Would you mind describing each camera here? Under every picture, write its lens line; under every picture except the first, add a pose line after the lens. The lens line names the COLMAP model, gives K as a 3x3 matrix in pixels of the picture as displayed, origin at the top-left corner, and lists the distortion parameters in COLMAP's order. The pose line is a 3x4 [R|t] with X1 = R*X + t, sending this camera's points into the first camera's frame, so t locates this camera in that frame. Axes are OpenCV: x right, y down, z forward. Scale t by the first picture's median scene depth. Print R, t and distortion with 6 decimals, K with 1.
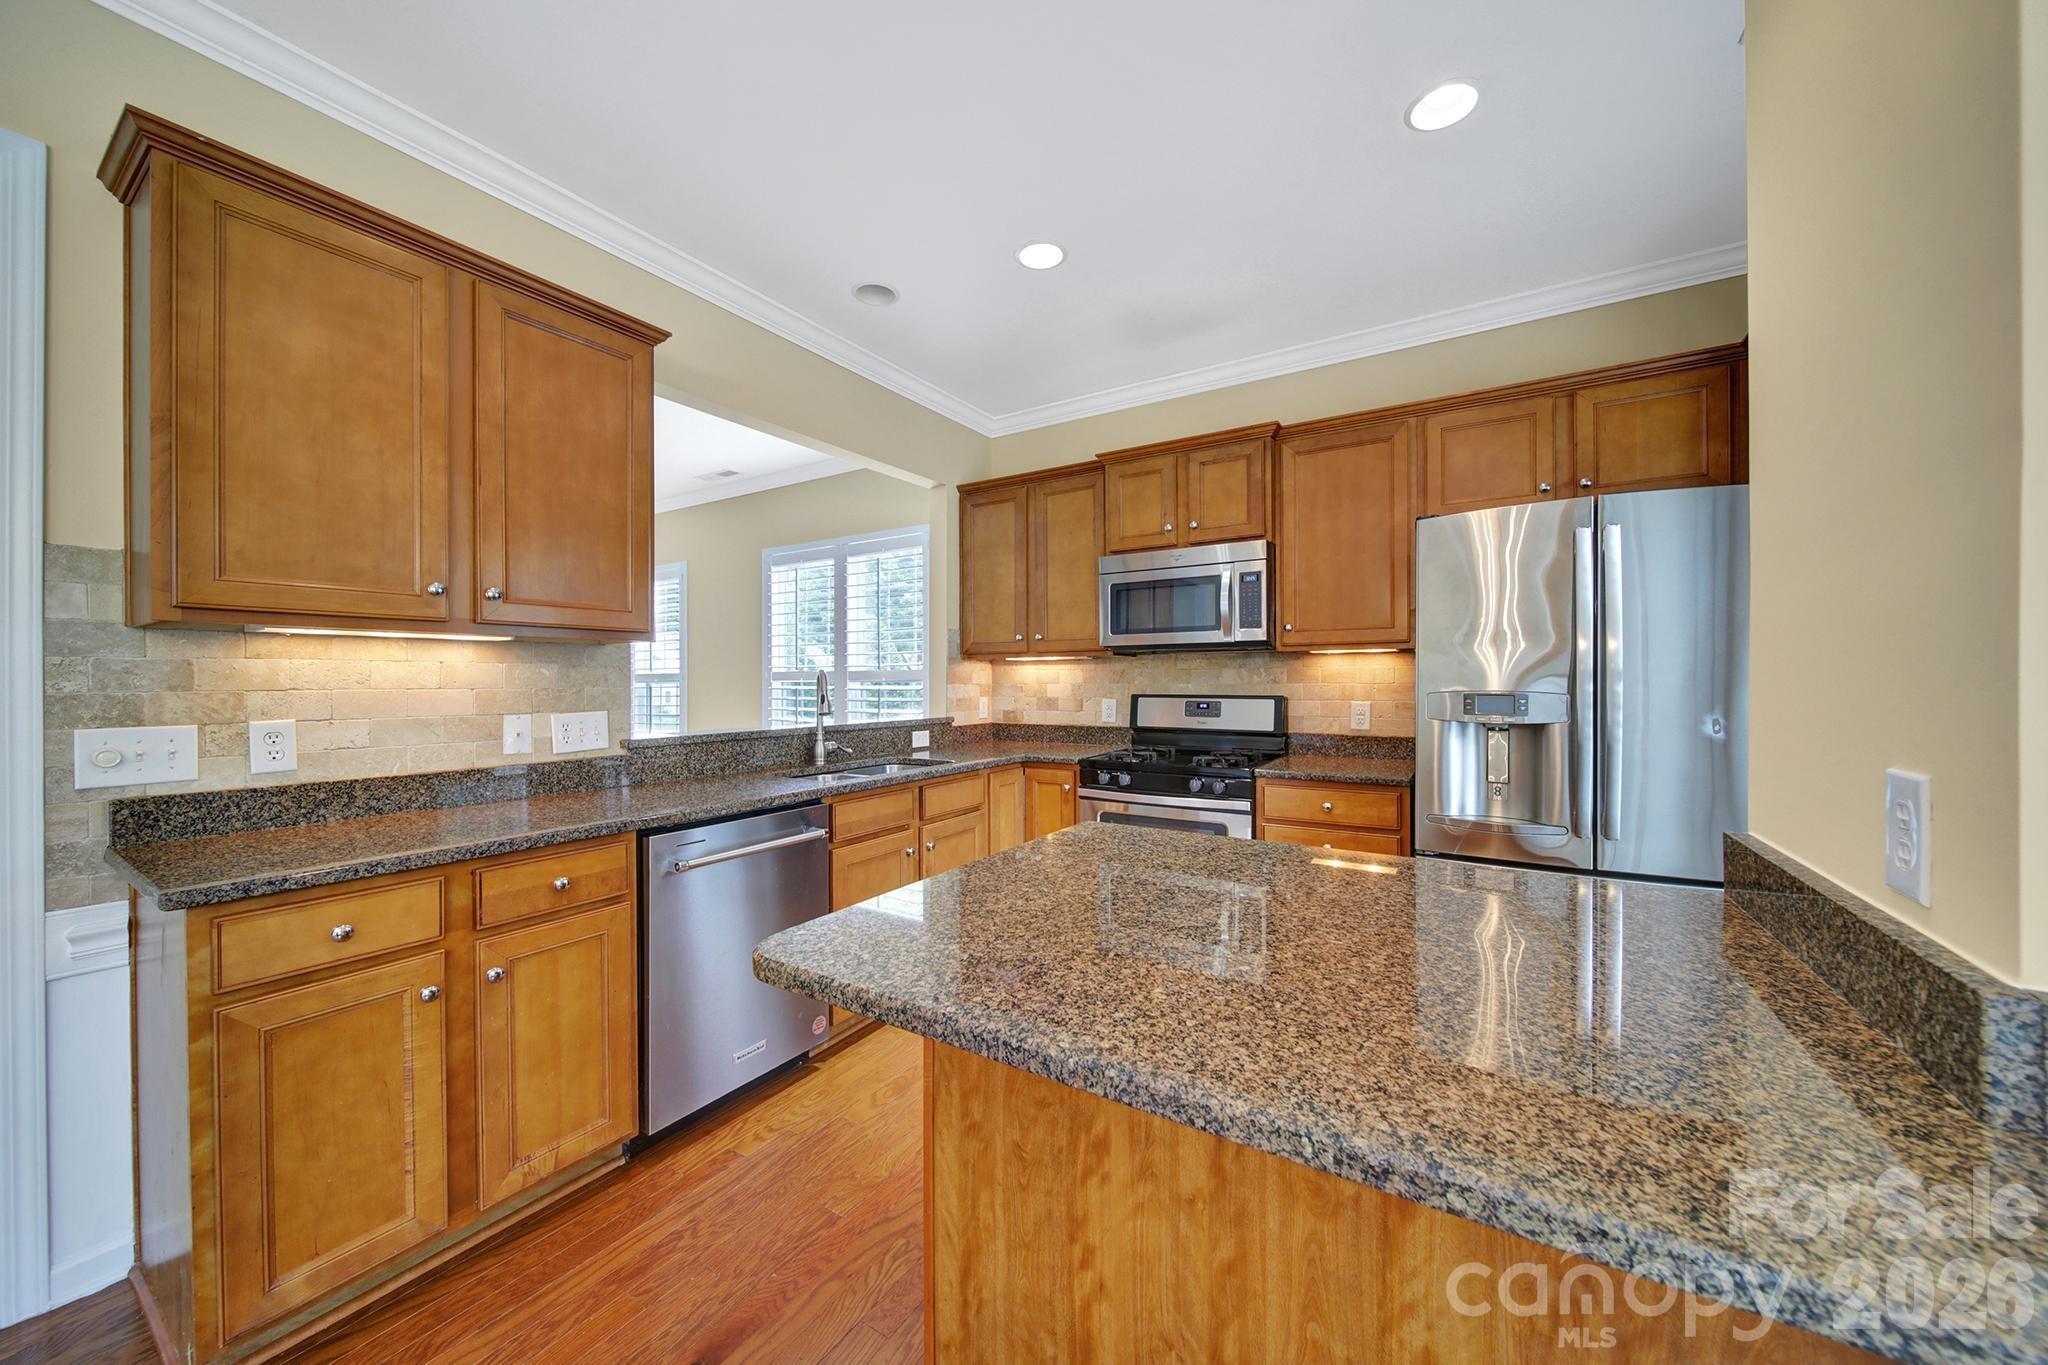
lens RADIAL K [[720.1, 0, 1019.5], [0, 720.1, 684.6], [0, 0, 1]] dist [-0.001586, -0.000009]
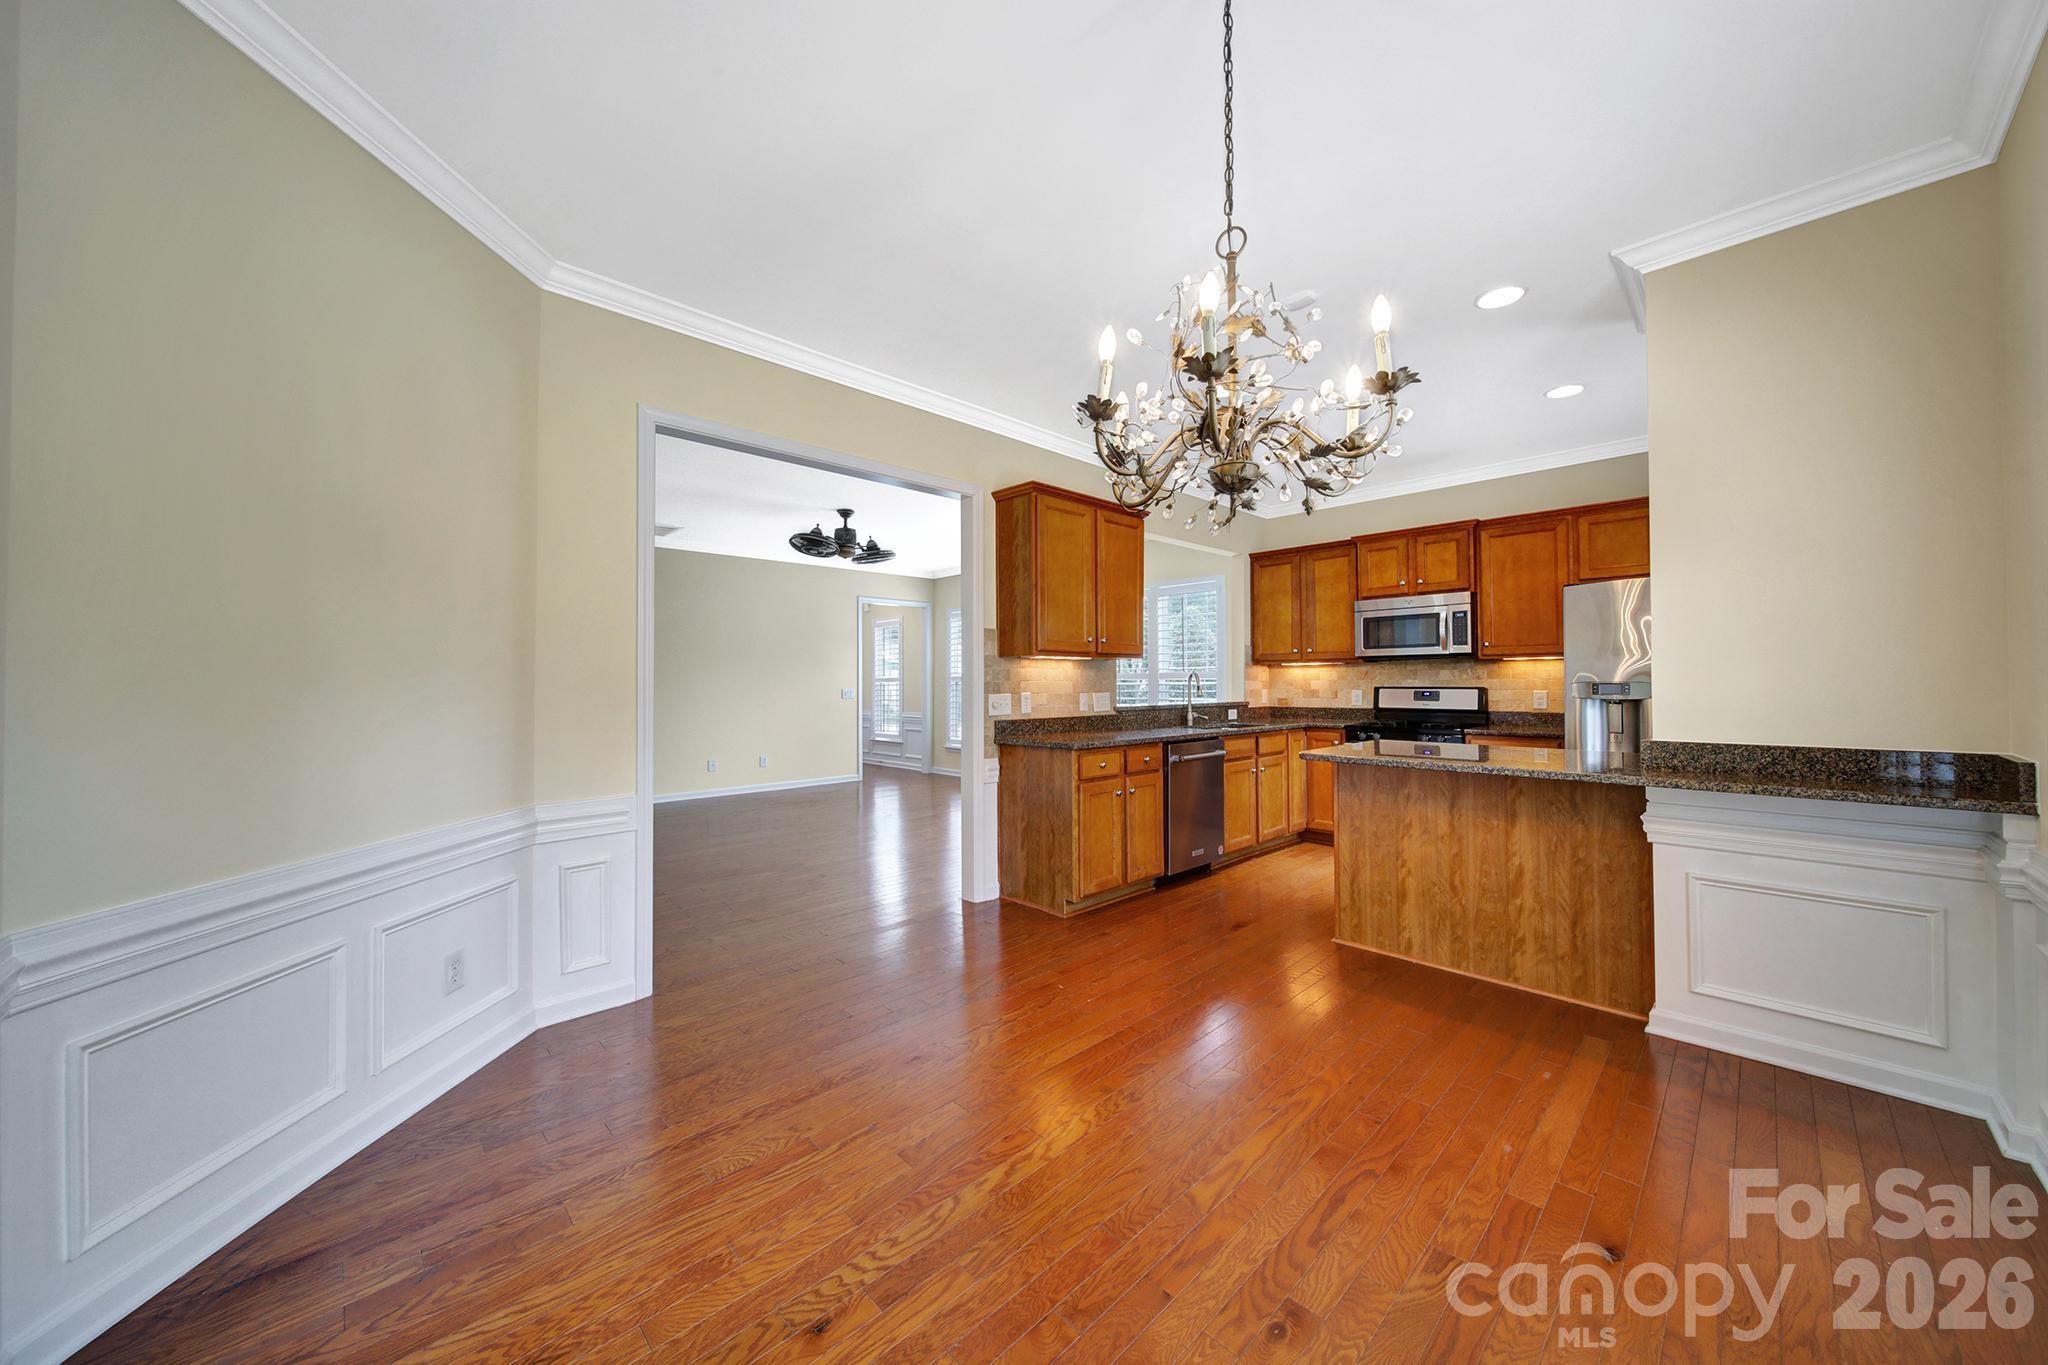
lens RADIAL K [[720.1, 0, 1014.0], [0, 720.1, 673.8], [0, 0, 1]] dist [-0.001586, -0.000009]
pose [[0.970485, -0.004153, -0.241126, -0.268698], [-0.000288, 0.999831, -0.018377, 0.017087], [0.241161, 0.017904, 0.970320, -0.828182]]
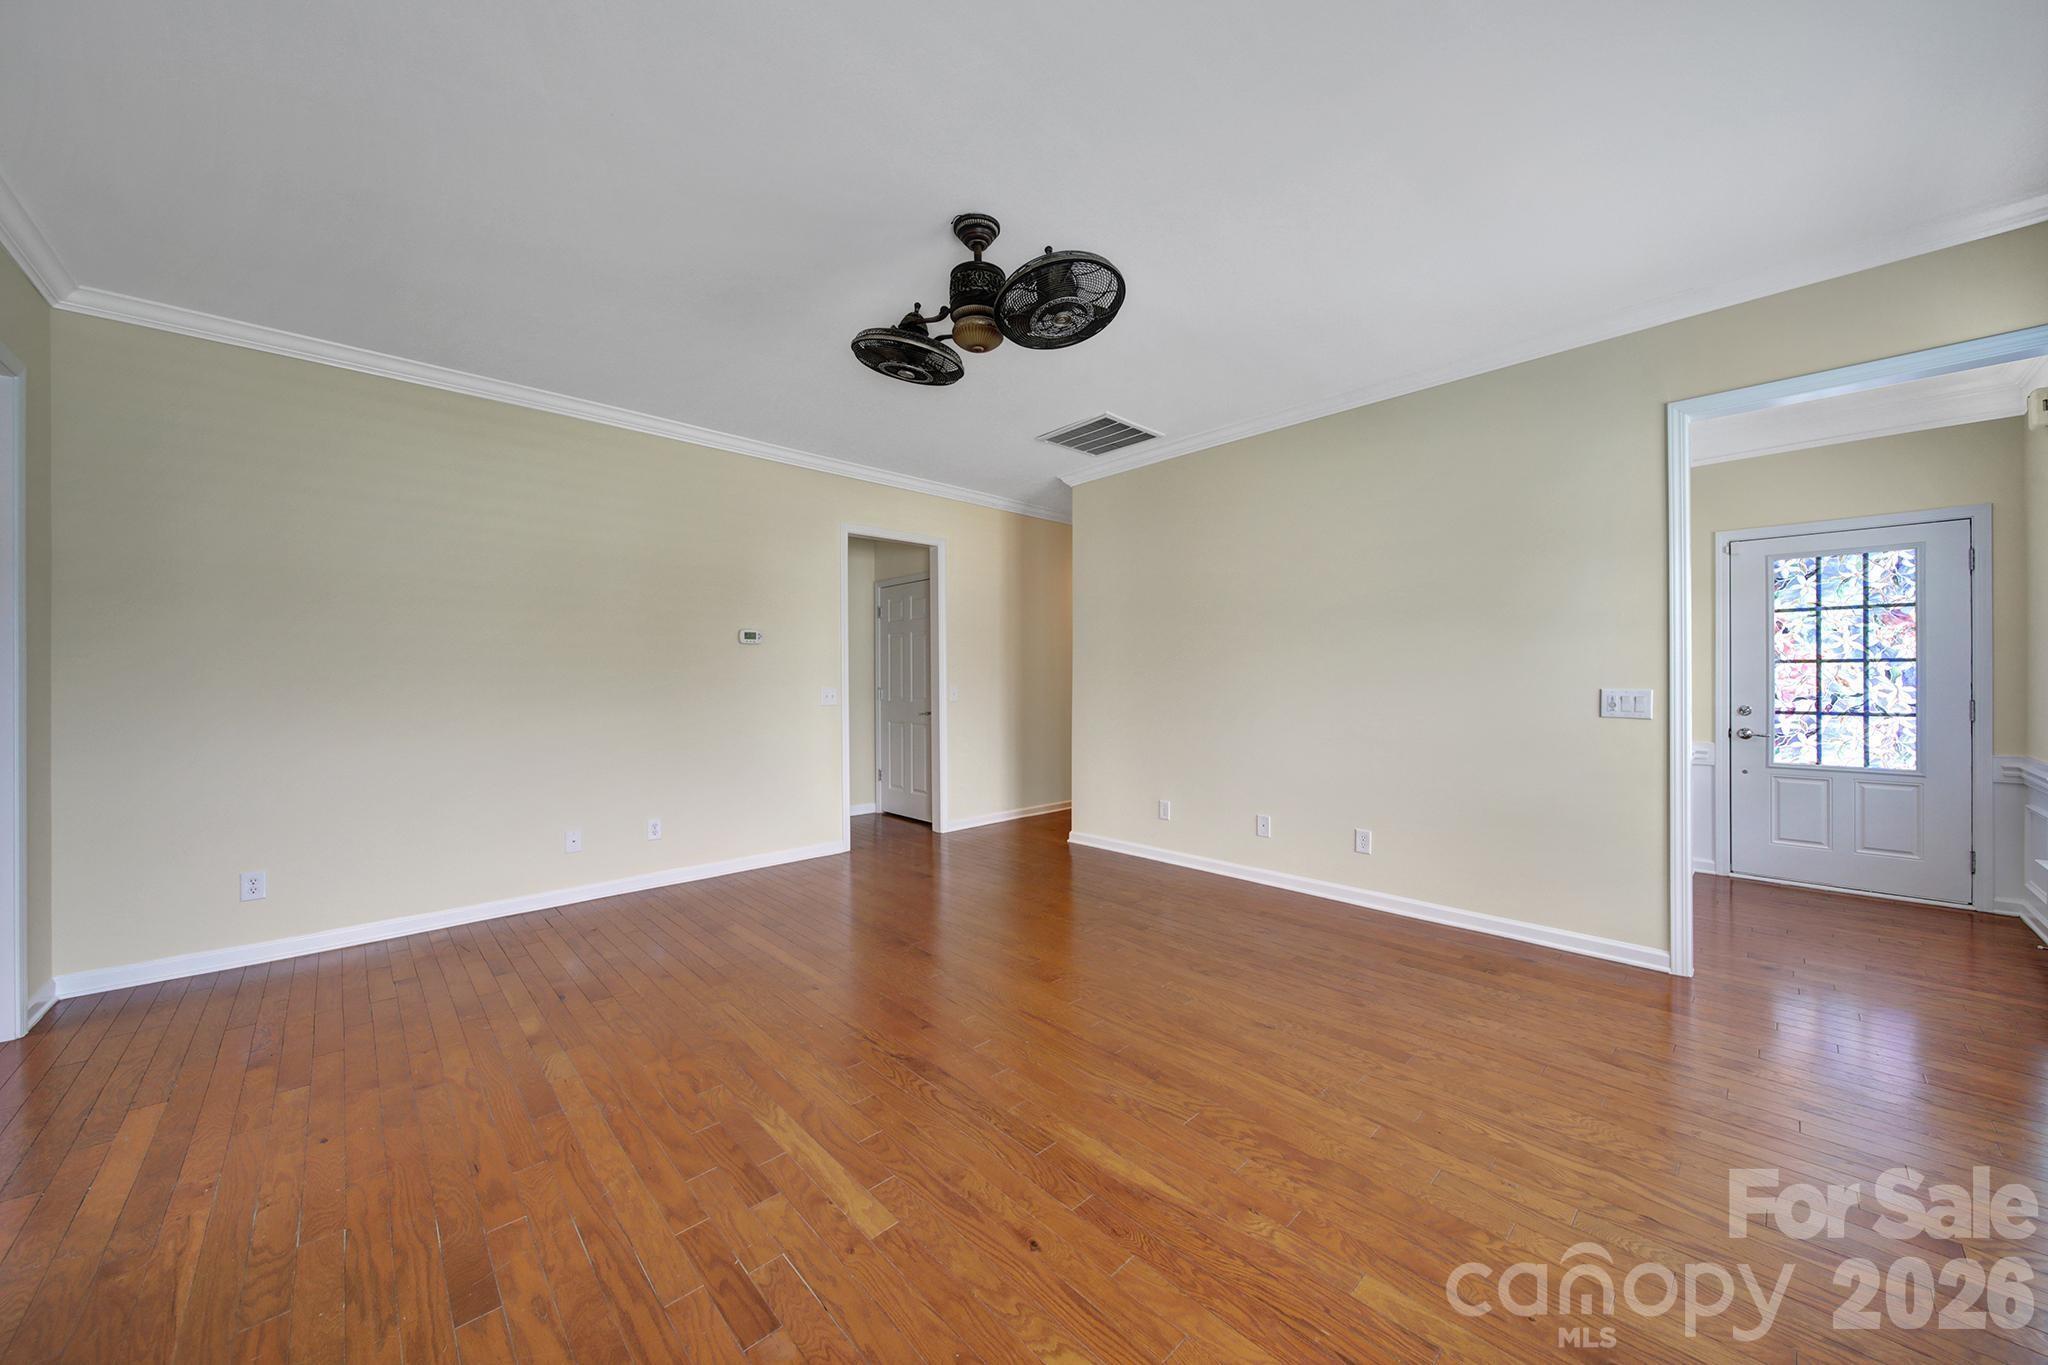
lens RADIAL K [[720.1, 0, 1025.0], [0, 720.1, 680.8], [0, 0, 1]] dist [-0.001586, -0.000009]
pose [[-0.240331, 0.002531, -0.970688, -0.492471], [-0.003159, 0.999989, 0.003390, 0.003652], [0.970686, 0.003881, -0.240320, 1.327015]]
